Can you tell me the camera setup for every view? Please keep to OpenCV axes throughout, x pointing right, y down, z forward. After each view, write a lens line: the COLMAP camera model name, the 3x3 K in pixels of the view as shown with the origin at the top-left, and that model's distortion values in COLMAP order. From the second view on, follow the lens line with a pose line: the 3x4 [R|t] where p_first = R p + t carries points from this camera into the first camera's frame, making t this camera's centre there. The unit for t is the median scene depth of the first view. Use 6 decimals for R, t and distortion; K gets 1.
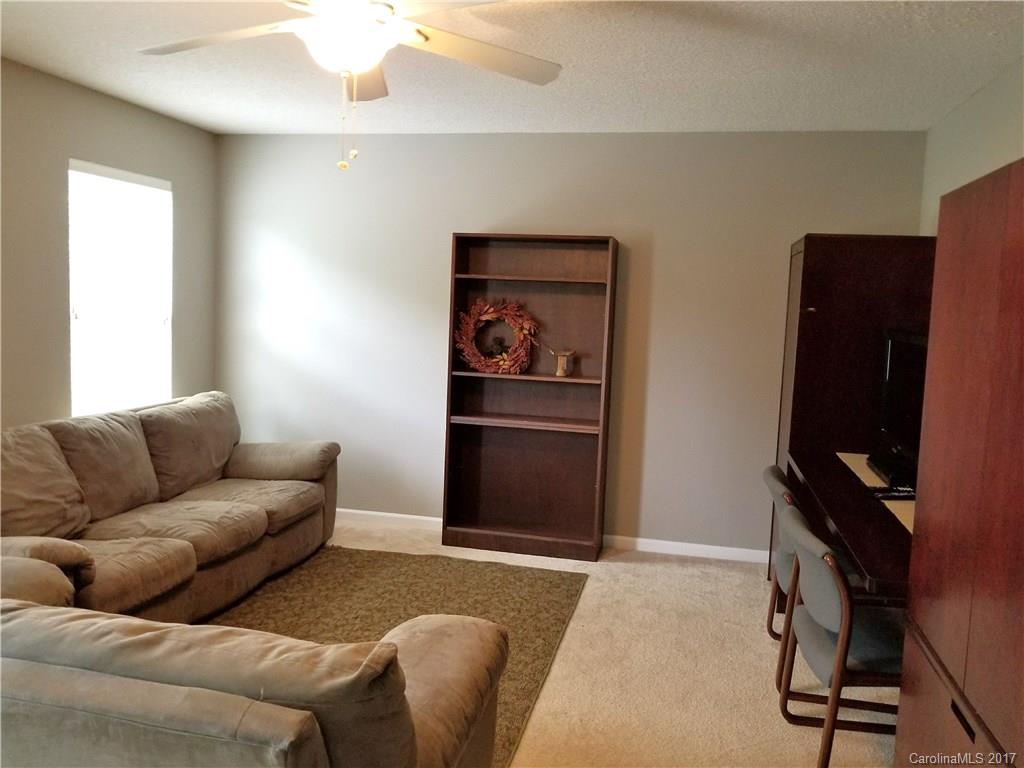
lens RADIAL K [[815.3, 0, 514.6], [0, 815.3, 389.5], [0, 0, 1]] dist [0.011173, -0.003025]
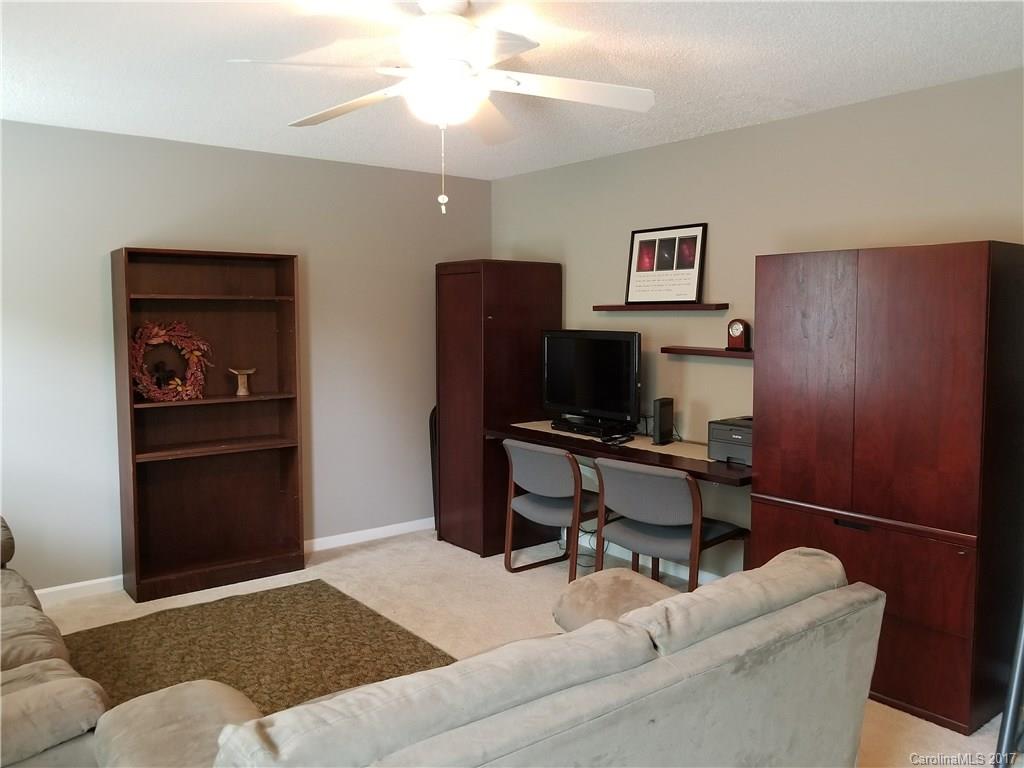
lens RADIAL K [[815.3, 0, 514.1], [0, 815.3, 378.2], [0, 0, 1]] dist [0.011173, -0.003025]
pose [[0.629627, -0.101865, 0.770190, -0.515669], [0.110599, 0.993022, 0.040922, -0.042592], [-0.768985, 0.059417, 0.636500, 0.125000]]
